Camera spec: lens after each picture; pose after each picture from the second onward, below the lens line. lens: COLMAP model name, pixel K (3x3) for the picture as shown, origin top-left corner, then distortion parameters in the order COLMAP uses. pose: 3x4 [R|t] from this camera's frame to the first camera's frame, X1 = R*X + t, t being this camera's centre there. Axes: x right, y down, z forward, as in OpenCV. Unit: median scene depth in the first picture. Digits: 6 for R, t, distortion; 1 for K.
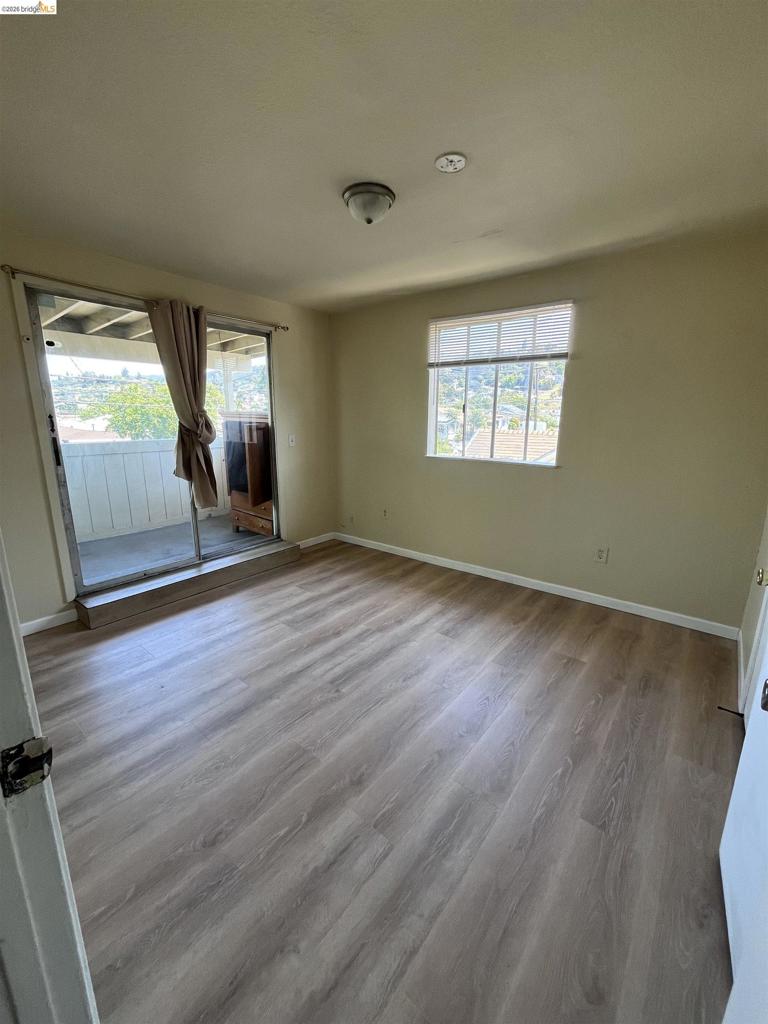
lens RADIAL K [[413.4, 0, 380.1], [0, 413.4, 509.9], [0, 0, 1]] dist [-0.001350, -0.000091]
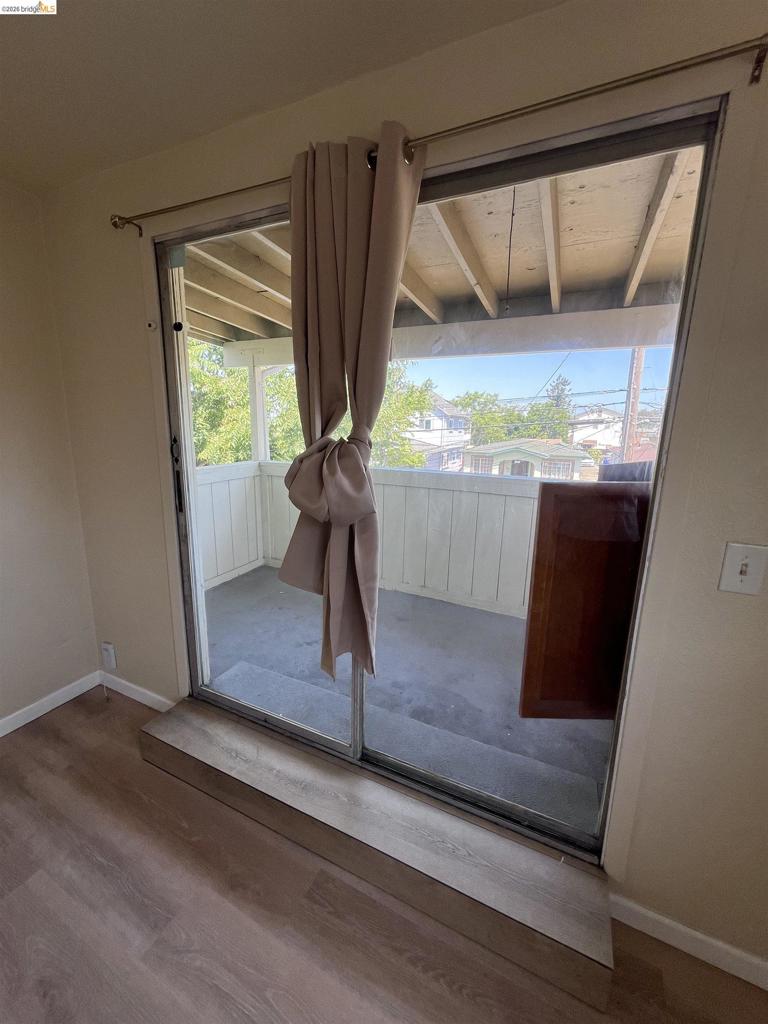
lens RADIAL K [[413.4, 0, 380.1], [0, 413.4, 509.9], [0, 0, 1]] dist [-0.001350, -0.000091]
pose [[0.224984, 0.203486, -0.952877, -0.059857], [-0.233093, 0.960794, 0.150141, -0.267688], [0.946071, 0.188329, 0.263595, 1.052520]]
